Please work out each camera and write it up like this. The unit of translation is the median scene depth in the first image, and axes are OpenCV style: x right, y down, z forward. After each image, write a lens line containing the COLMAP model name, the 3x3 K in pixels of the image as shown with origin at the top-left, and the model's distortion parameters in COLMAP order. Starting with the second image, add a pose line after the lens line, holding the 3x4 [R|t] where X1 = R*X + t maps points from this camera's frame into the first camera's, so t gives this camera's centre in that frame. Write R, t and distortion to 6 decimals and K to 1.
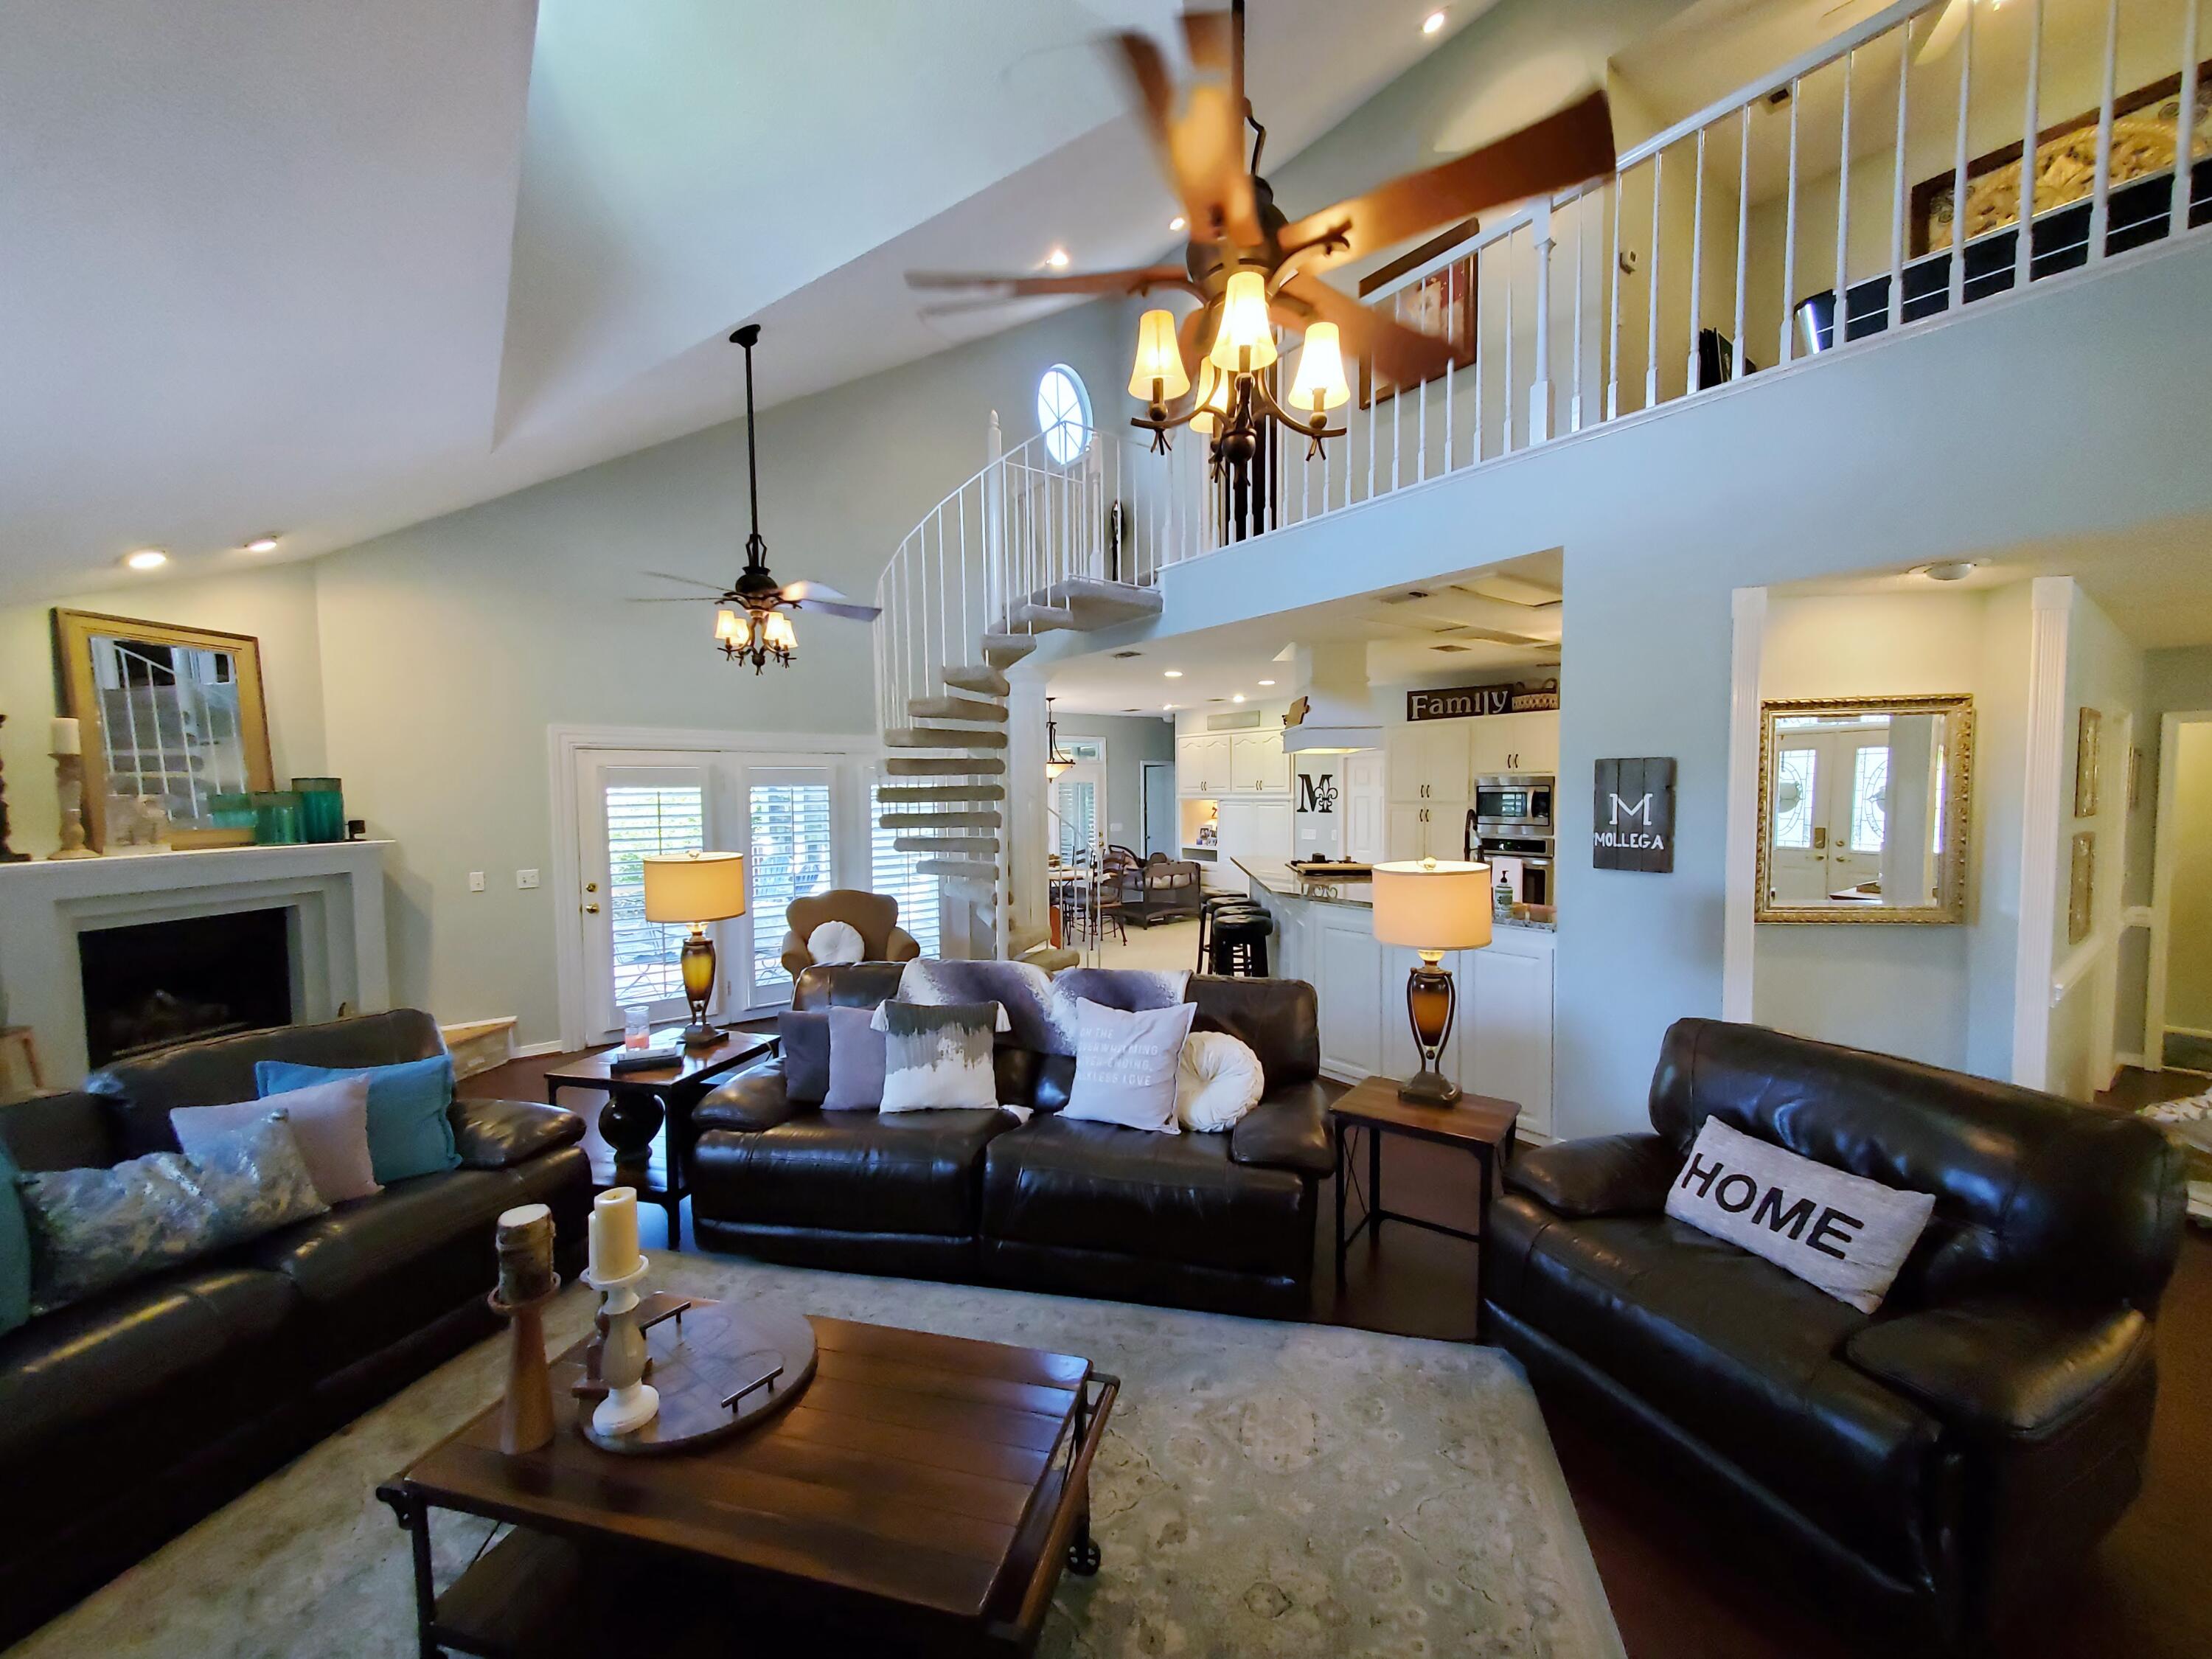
lens RADIAL K [[875.3, 0, 1096.3], [0, 875.3, 832.6], [0, 0, 1]] dist [0.001946, 0.000134]
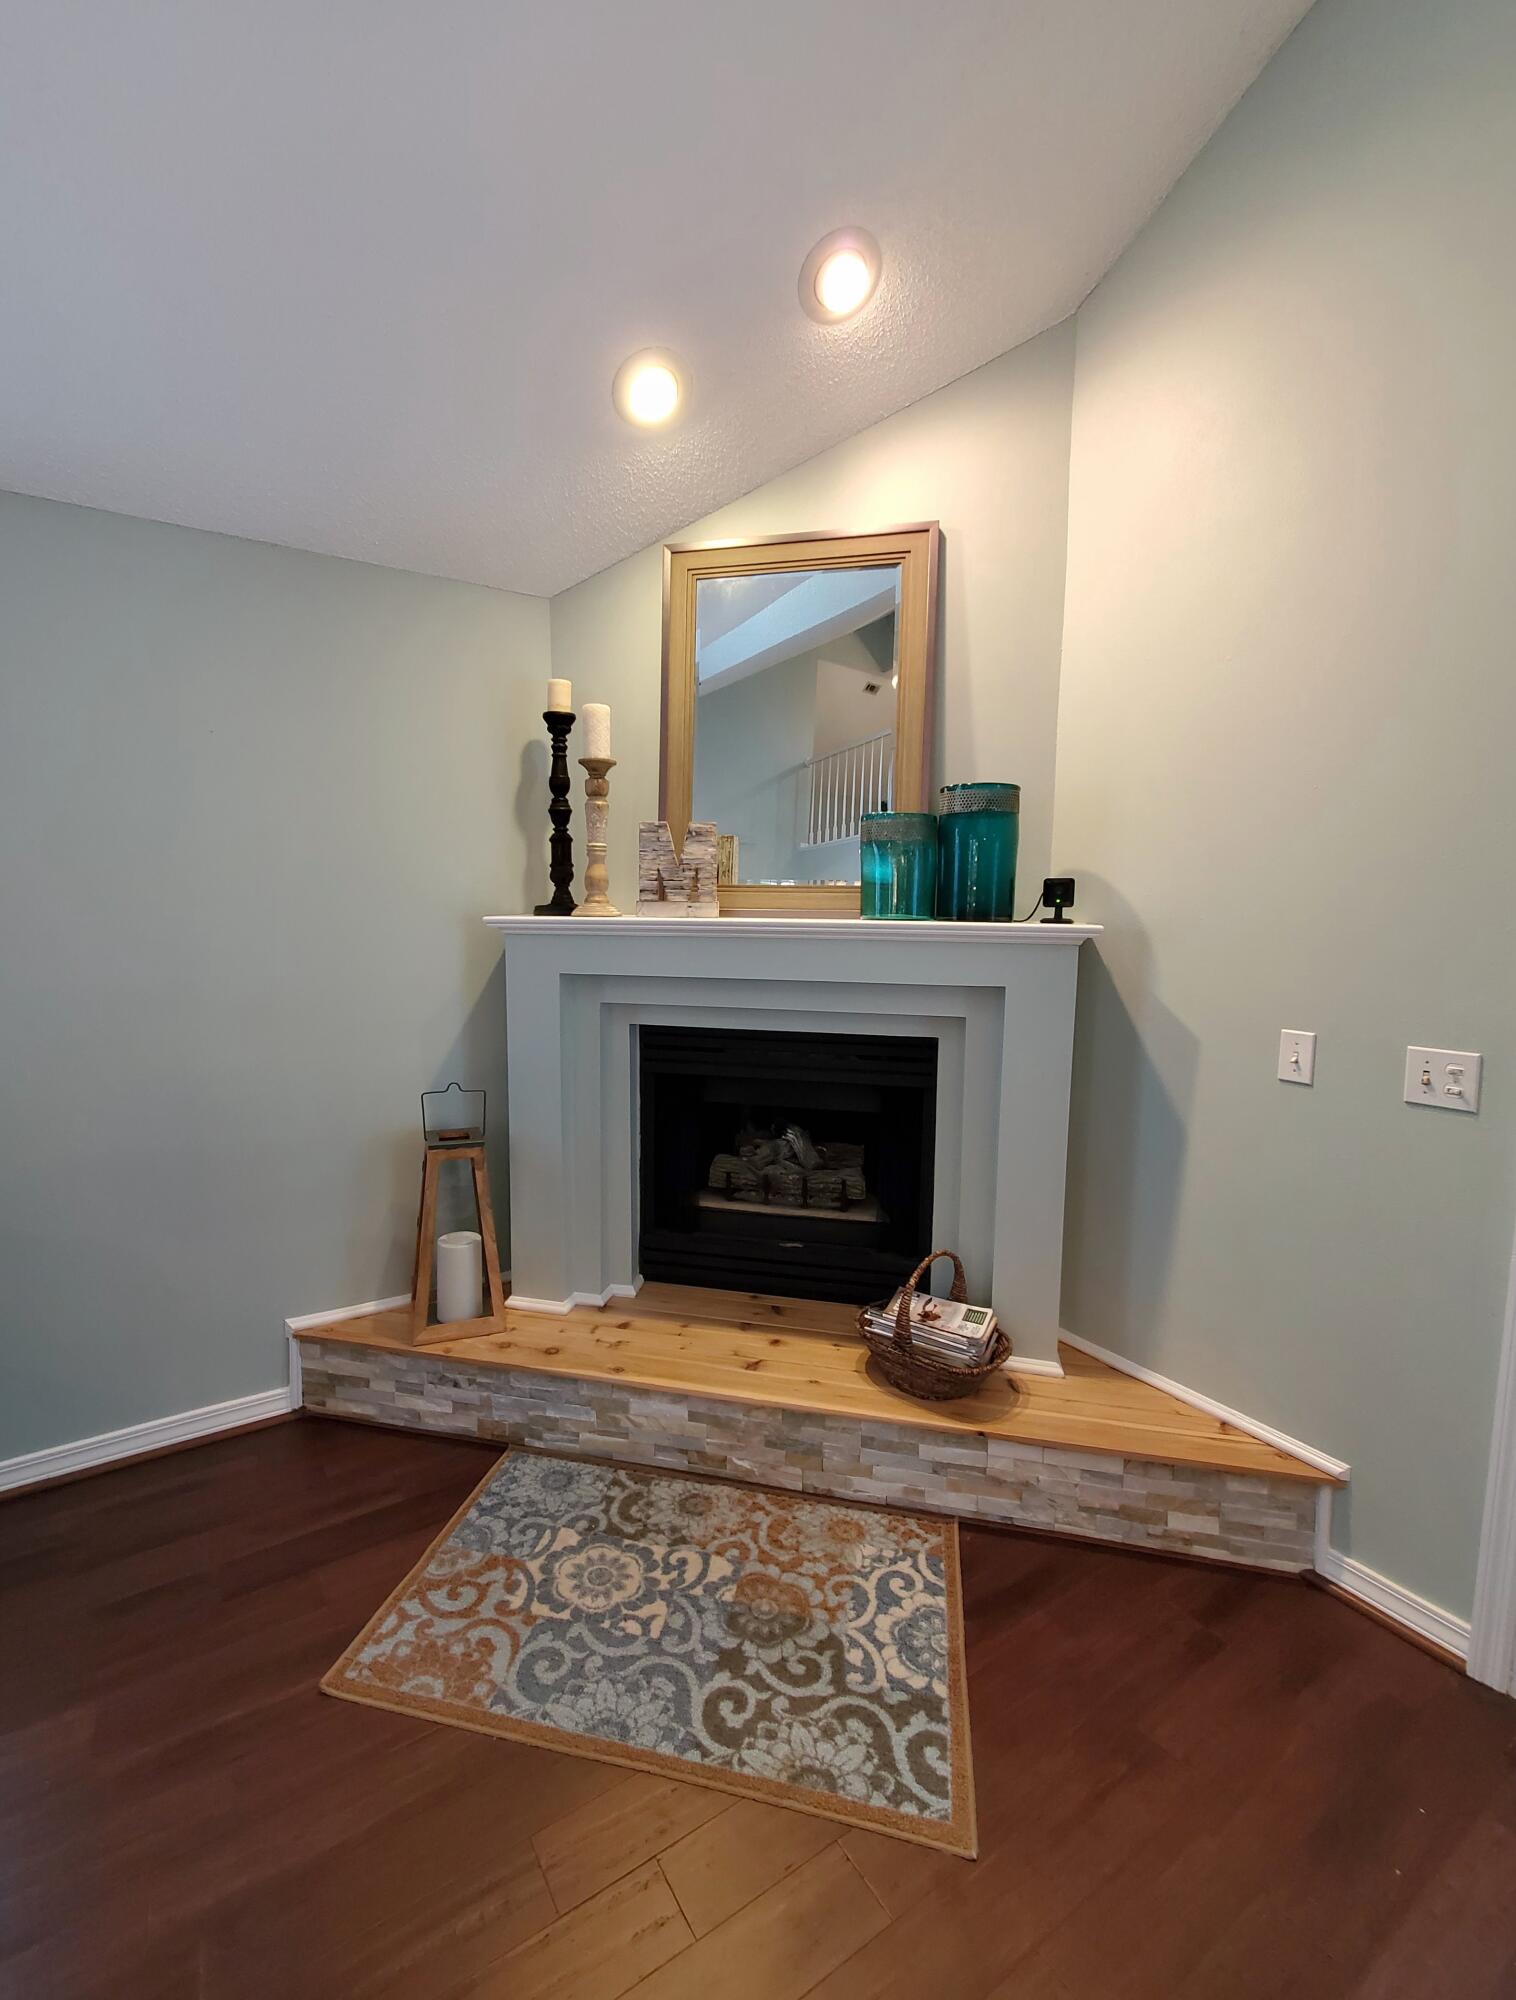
lens RADIAL K [[876.7, 0, 688.3], [0, 876.7, 996.7], [0, 0, 1]] dist [-0.000082, -0.000024]
pose [[-0.067255, 0.117622, -0.990778, -0.397640], [-0.058445, 0.990857, 0.121598, 0.003648], [0.996023, 0.066084, -0.059766, 0.908605]]
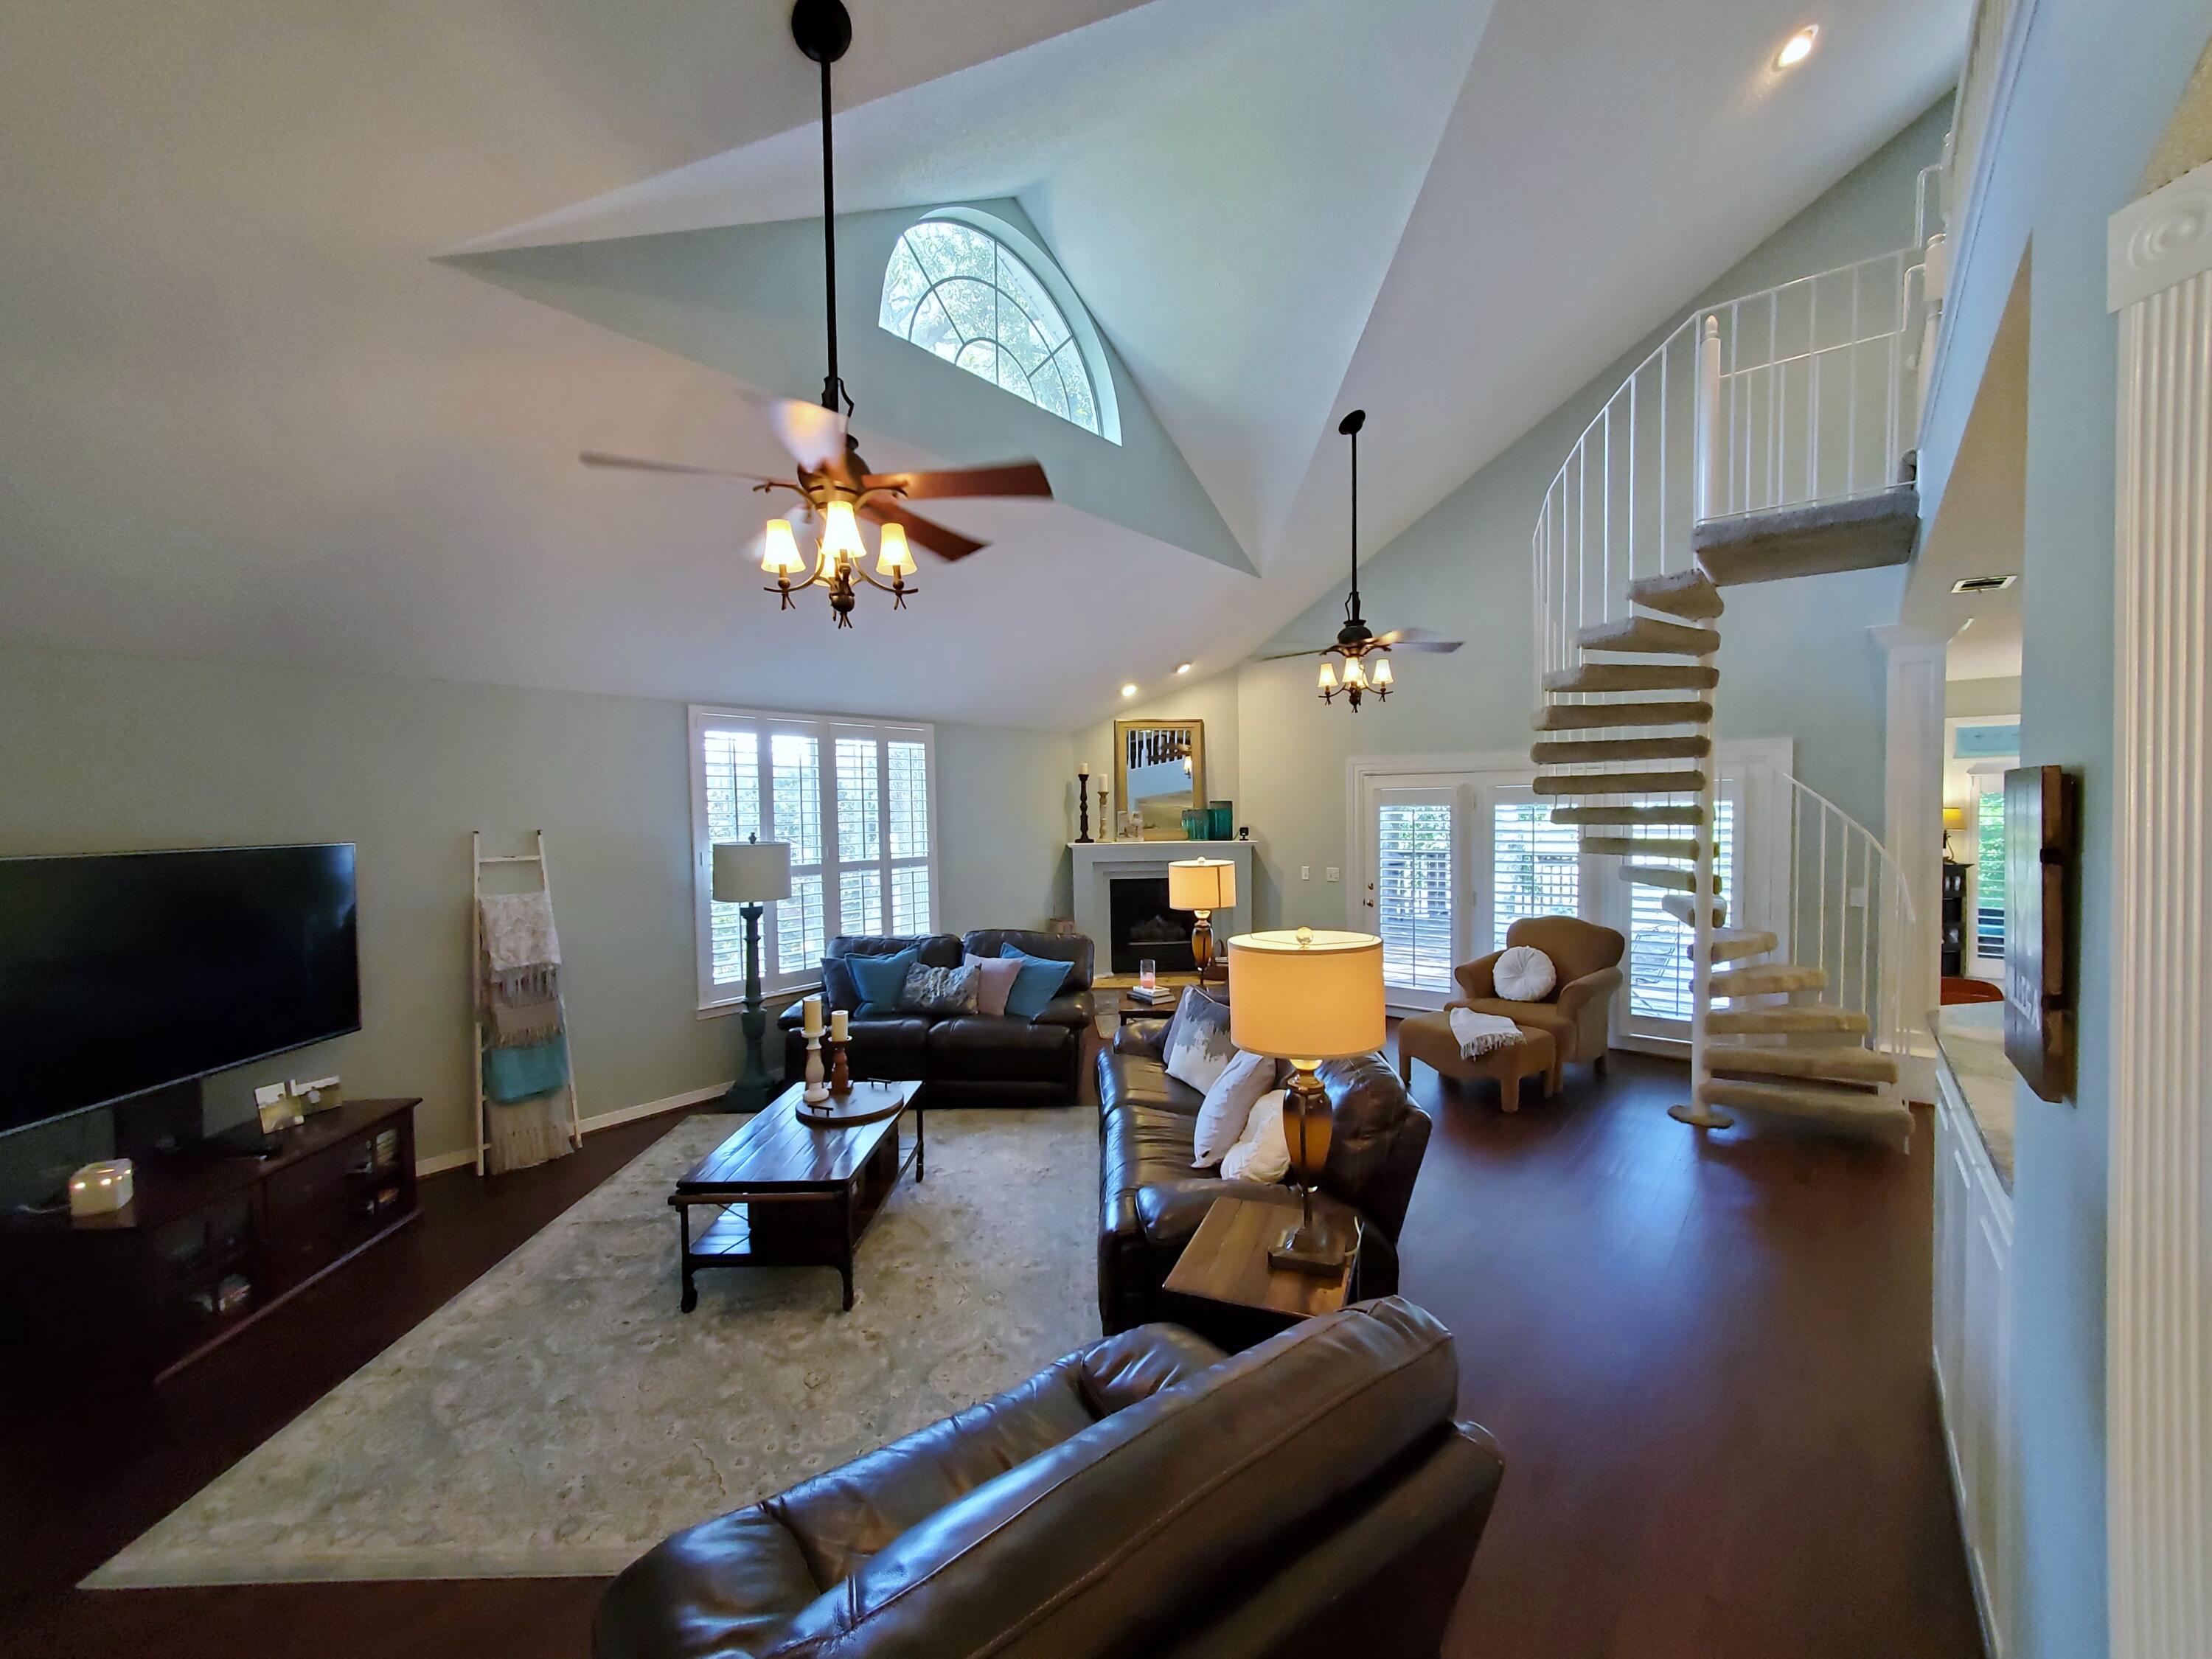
lens RADIAL K [[875.3, 0, 1096.3], [0, 875.3, 832.6], [0, 0, 1]] dist [0.001946, 0.000134]
pose [[0.246990, 0.039276, -0.968222, 0.656995], [-0.037336, 0.998822, 0.030993, -0.046336], [0.968299, 0.028495, 0.248165, 0.387499]]
